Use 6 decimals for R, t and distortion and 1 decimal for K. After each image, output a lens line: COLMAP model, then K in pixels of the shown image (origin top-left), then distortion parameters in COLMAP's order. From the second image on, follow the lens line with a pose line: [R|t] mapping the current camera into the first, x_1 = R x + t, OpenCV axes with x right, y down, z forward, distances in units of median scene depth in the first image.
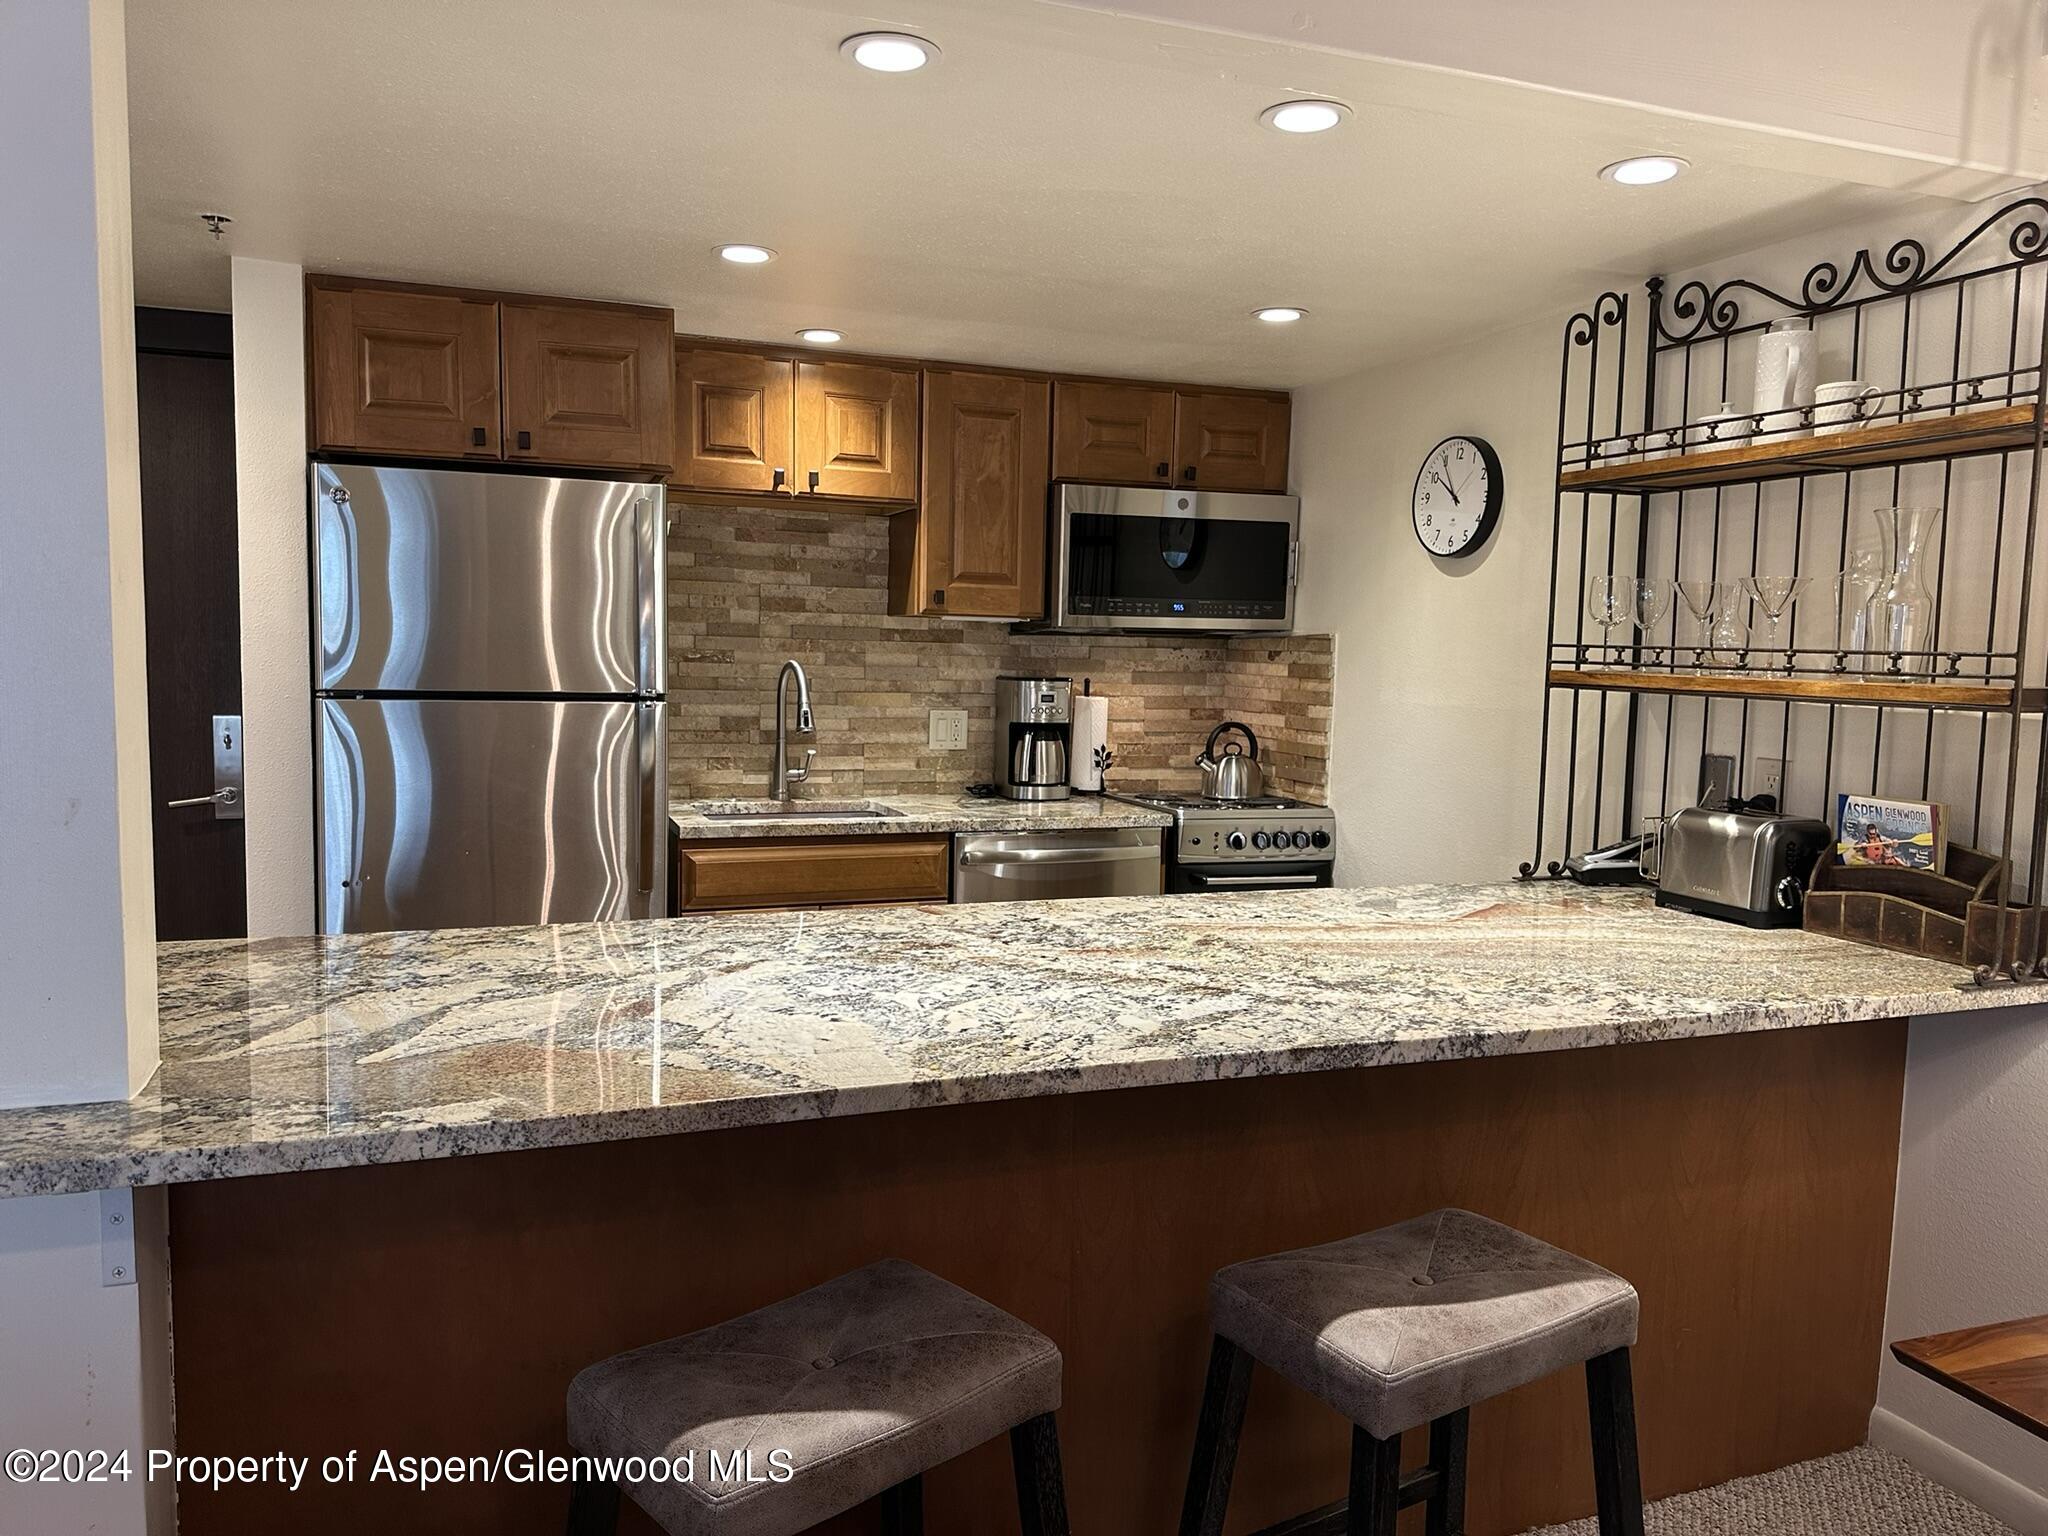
lens RADIAL K [[1450.3, 0, 1011.0], [0, 1450.3, 778.4], [0, 0, 1]] dist [0.036184, -0.041313]
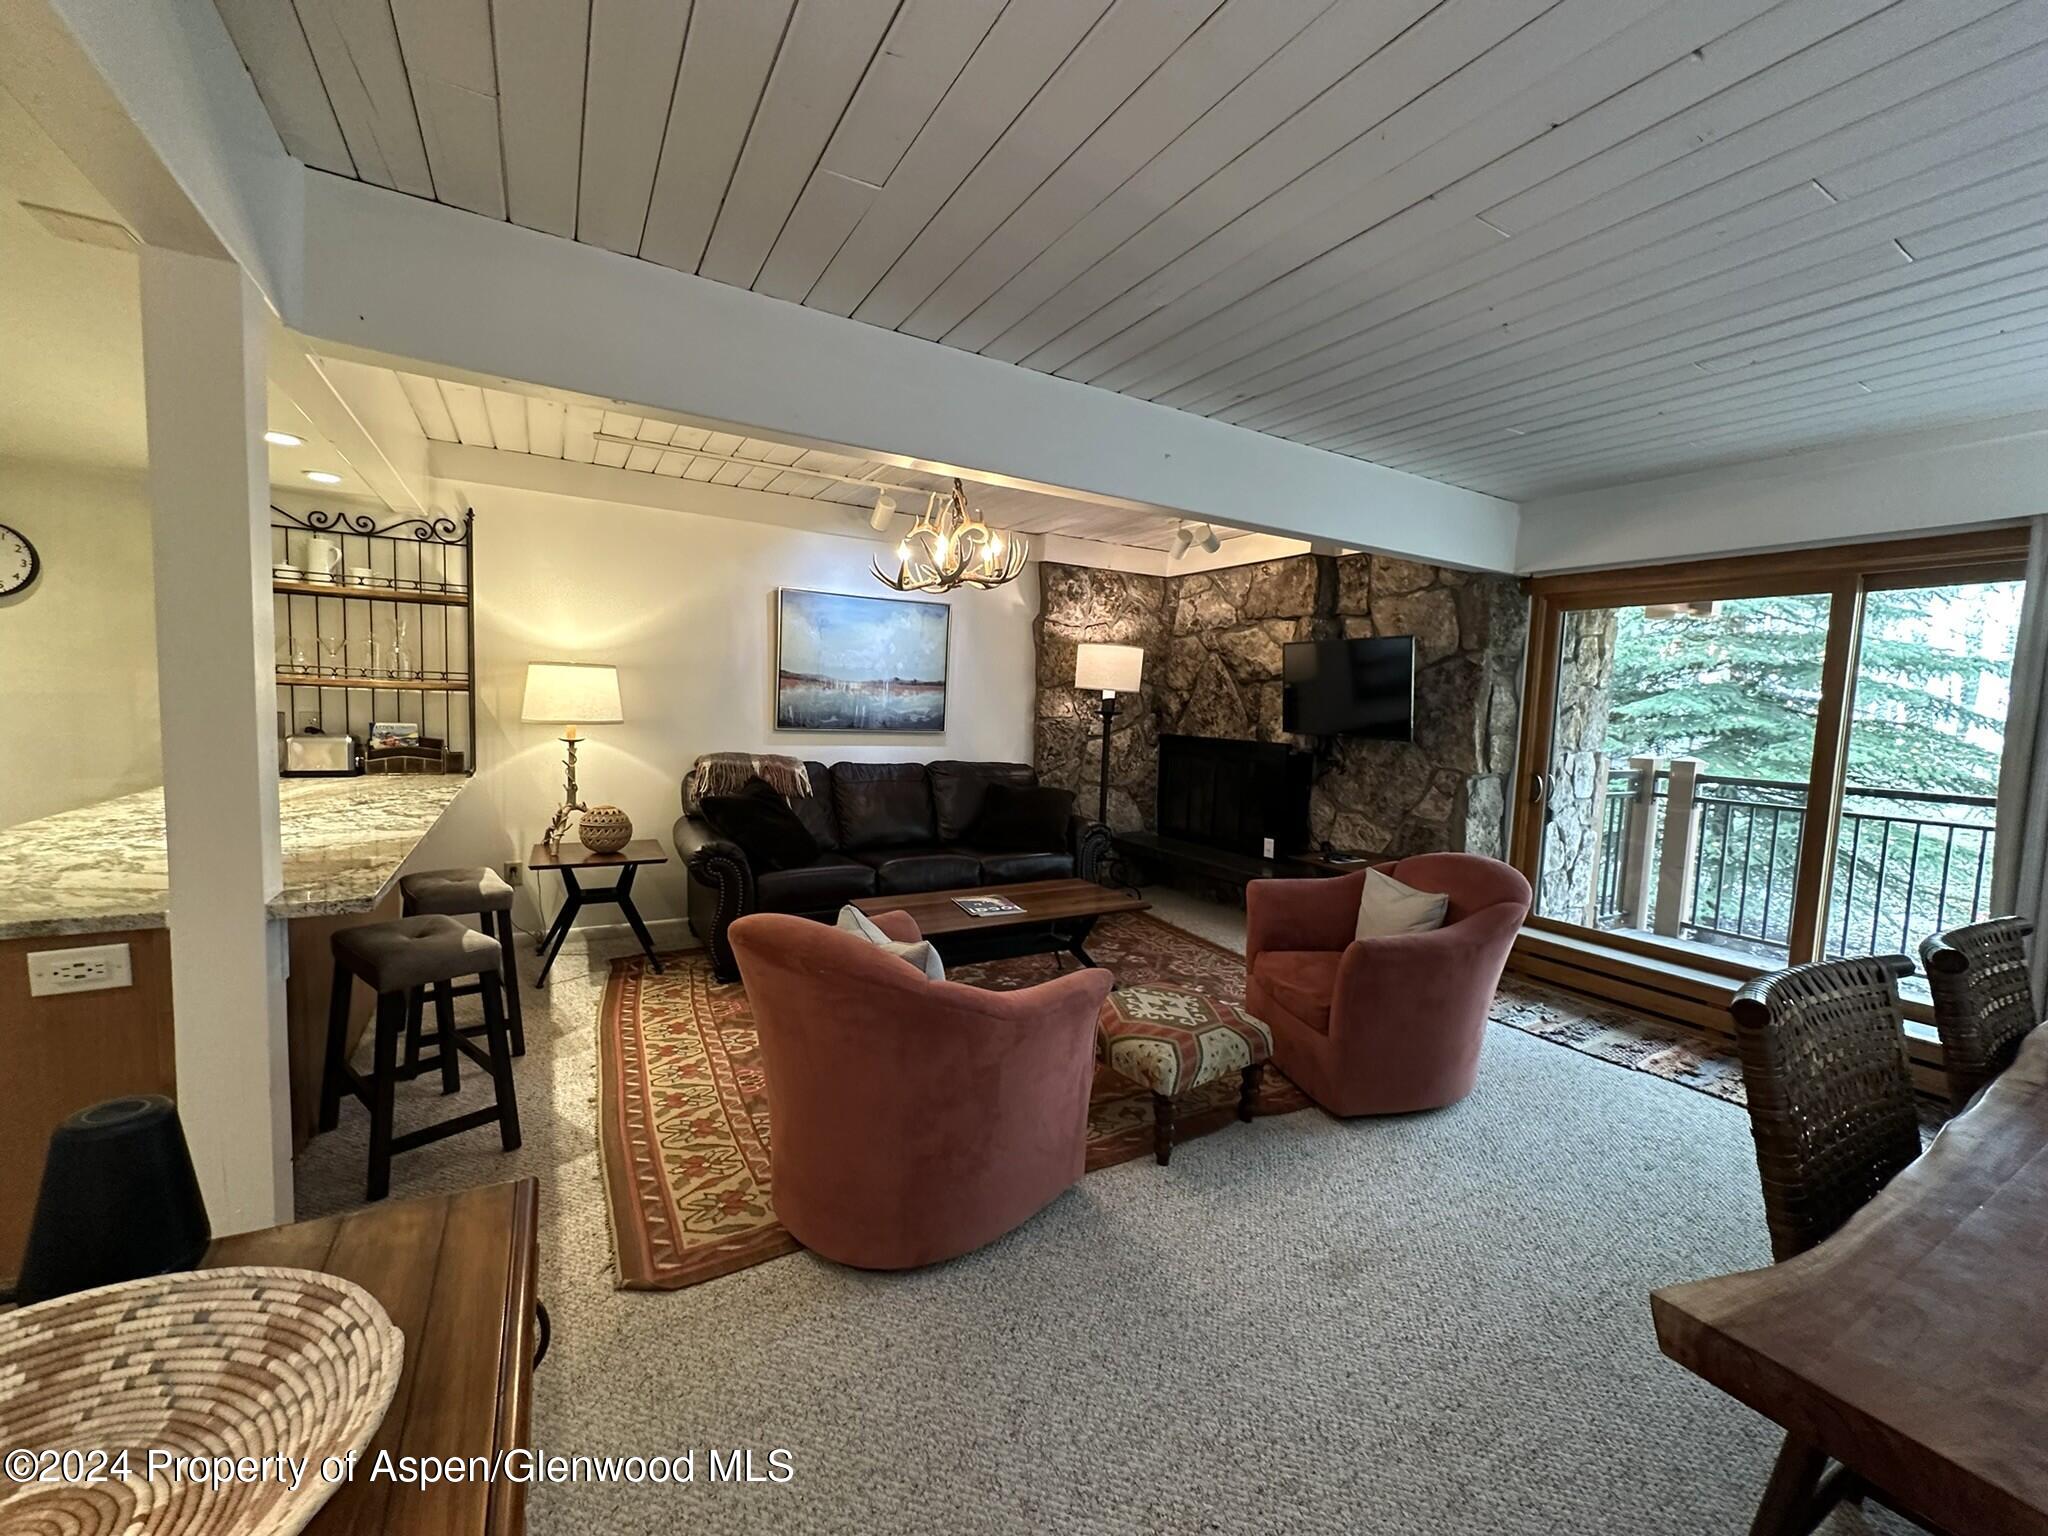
lens RADIAL K [[822.5, 0, 1028.5], [0, 822.5, 774.3], [0, 0, 1]] dist [-0.002162, 0.000421]
pose [[-0.169664, -0.101711, 0.980239, -0.995166], [0.052195, 0.992336, 0.112000, -0.000754], [-0.984119, 0.070166, -0.163055, 0.063749]]
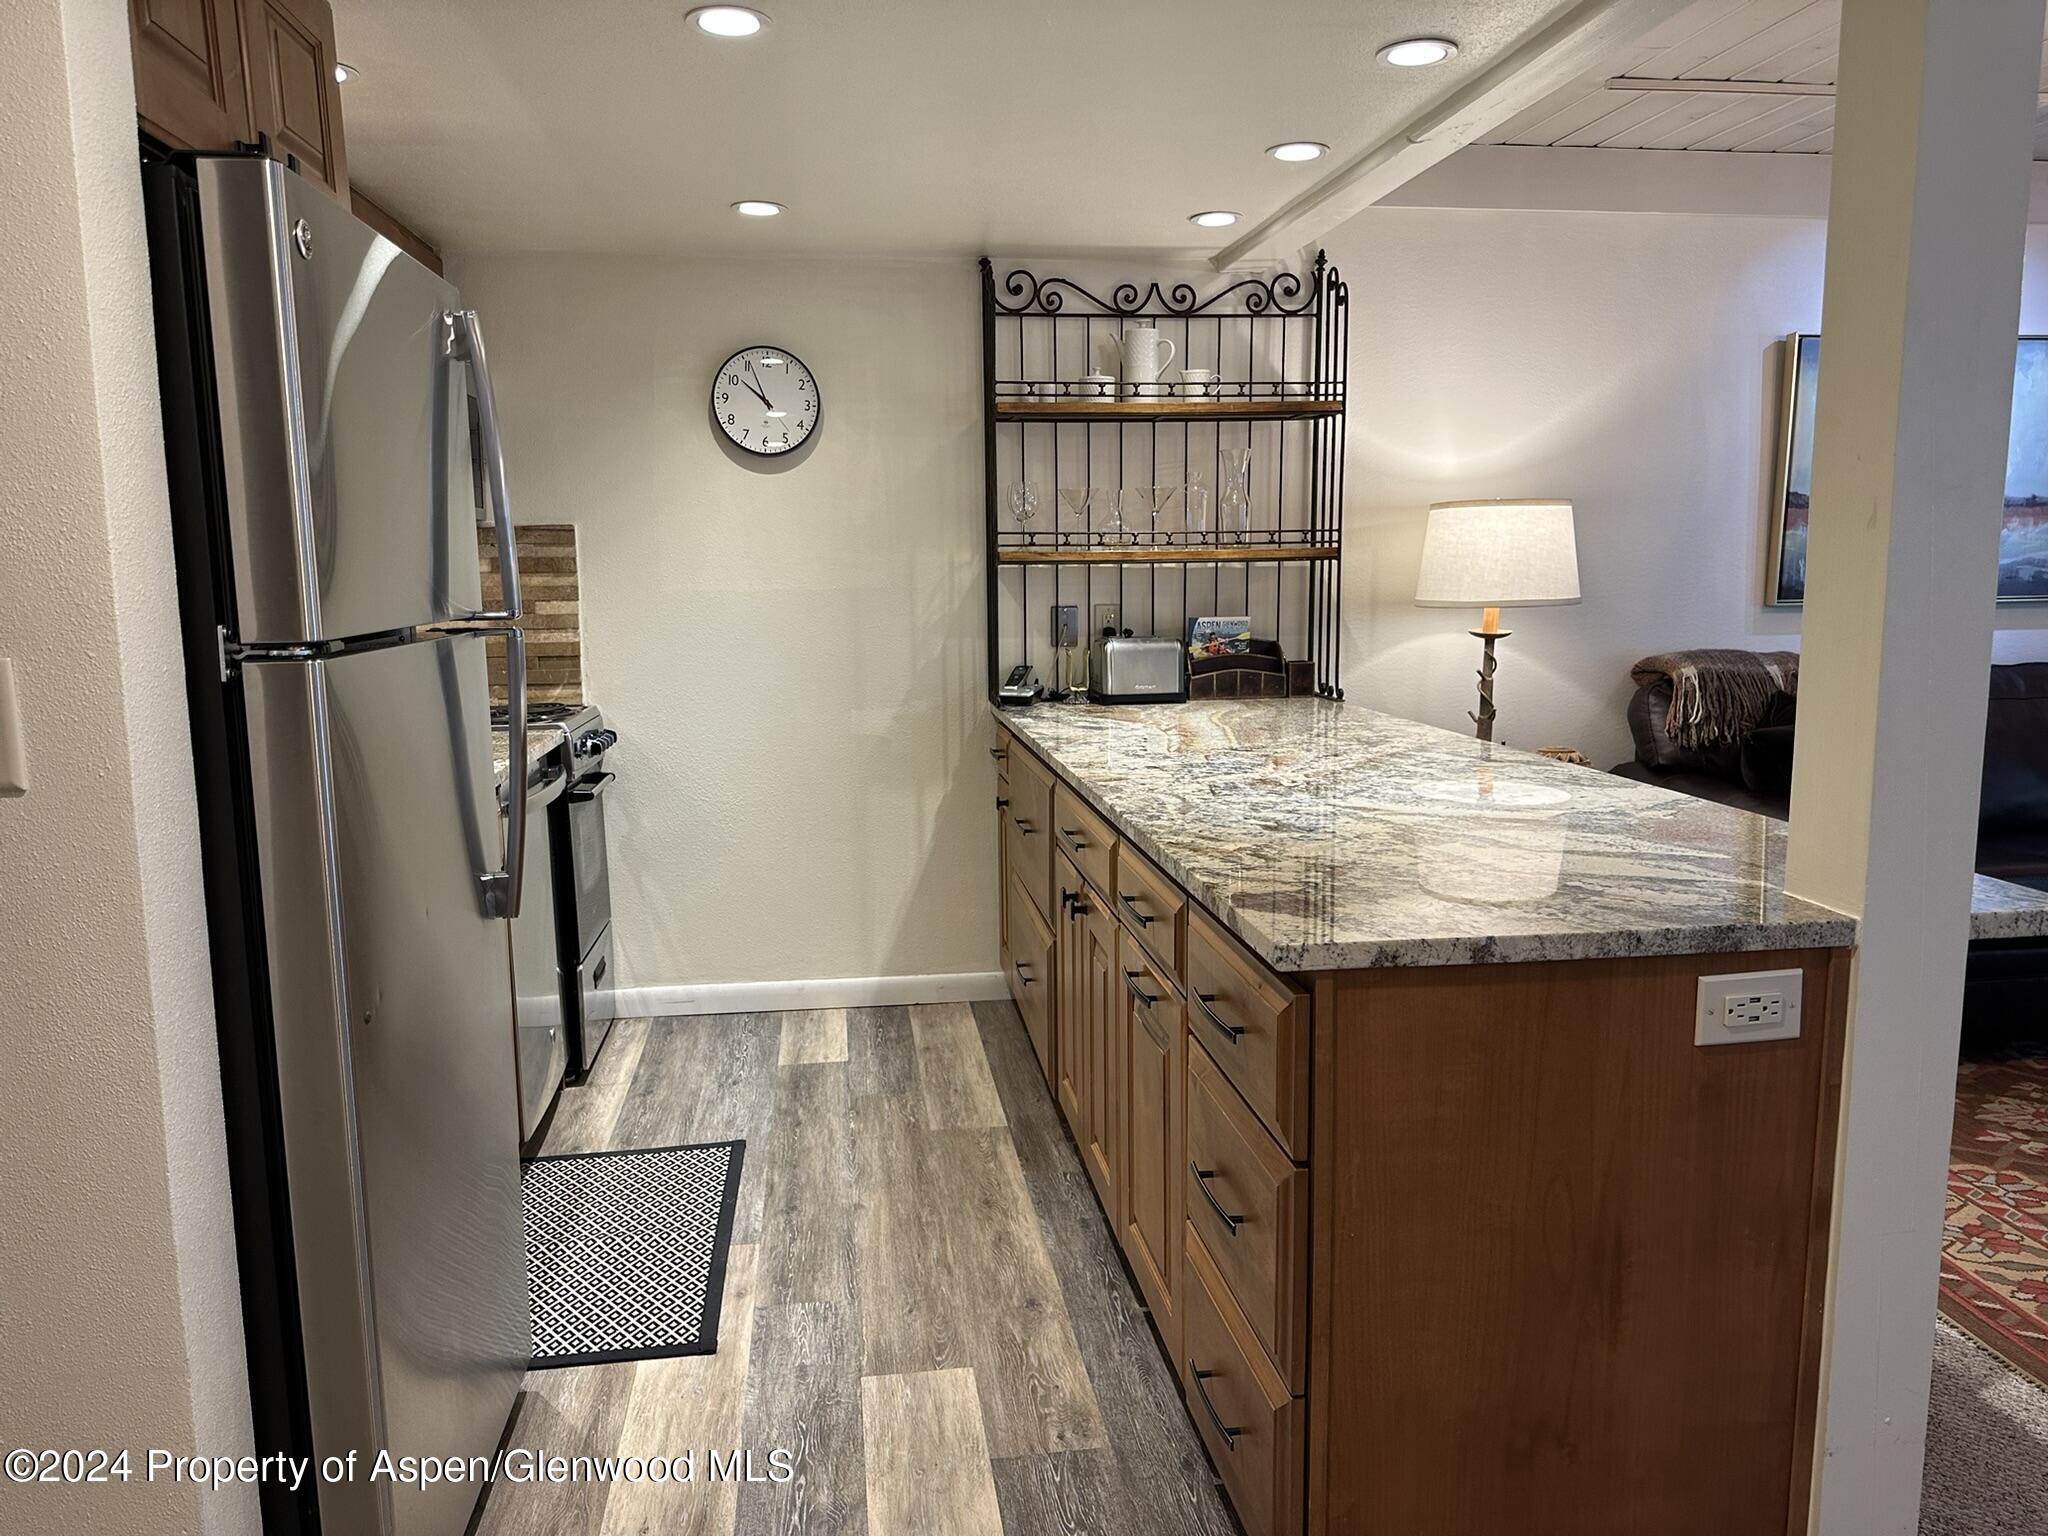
lens RADIAL K [[1450.3, 0, 1020.8], [0, 1450.3, 779.1], [0, 0, 1]] dist [0.036184, -0.041313]
pose [[0.219514, -0.156880, 0.962913, -0.995613], [0.107146, 0.984893, 0.136035, -0.048508], [-0.969708, 0.073310, 0.233007, 0.729945]]
